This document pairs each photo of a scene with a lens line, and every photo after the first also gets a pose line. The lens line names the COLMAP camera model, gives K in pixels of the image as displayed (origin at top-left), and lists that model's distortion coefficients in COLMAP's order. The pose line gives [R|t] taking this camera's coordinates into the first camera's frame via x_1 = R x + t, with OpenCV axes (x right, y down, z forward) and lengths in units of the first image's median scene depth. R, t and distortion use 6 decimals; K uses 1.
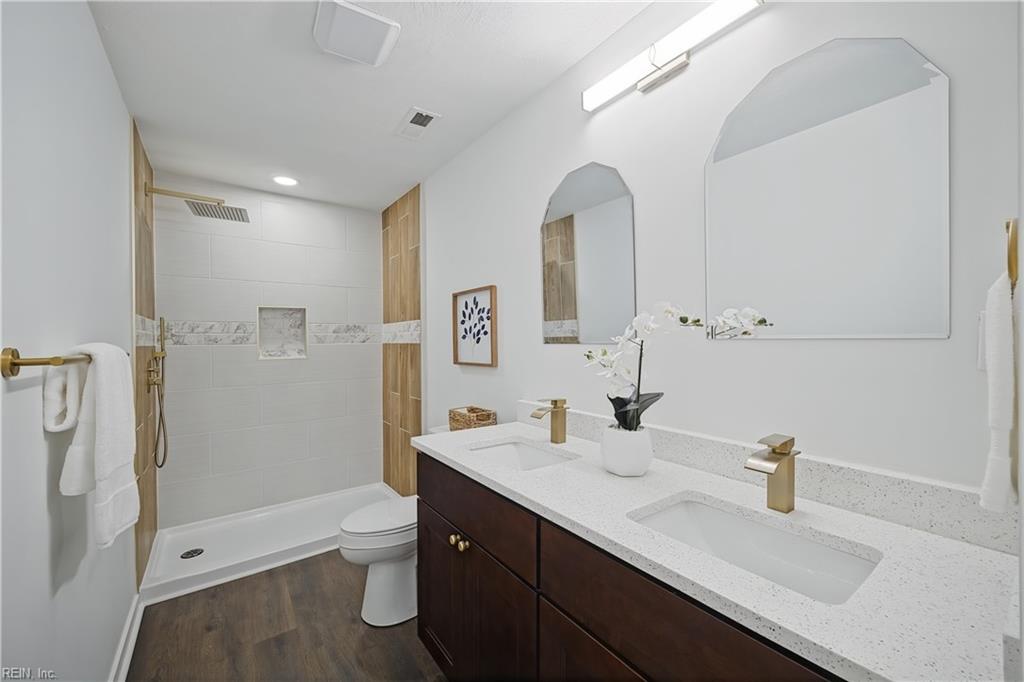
lens RADIAL K [[408.2, 0, 512.0], [0, 408.2, 341.0], [0, 0, 1]] dist [0.001080, 0.000543]
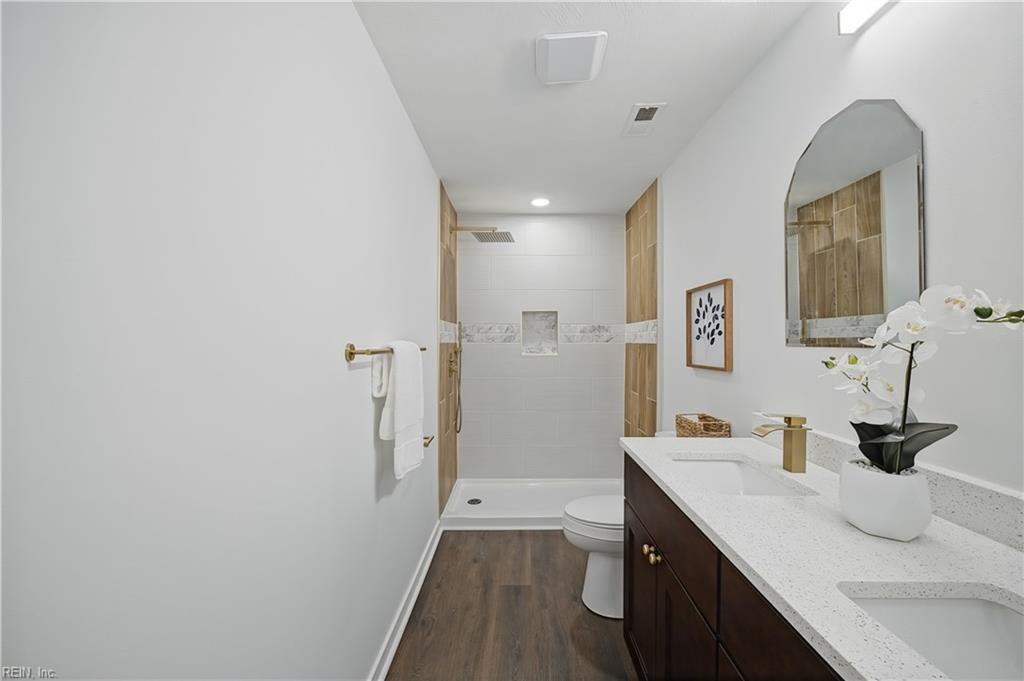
lens RADIAL K [[408.6, 0, 520.3], [0, 408.6, 341.5], [0, 0, 1]] dist [0.001653, 0.000401]
pose [[0.804203, 0.010698, -0.594259, 0.131874], [-0.009023, 0.999943, 0.005790, -0.002679], [0.594286, 0.000706, 0.804253, 0.038653]]
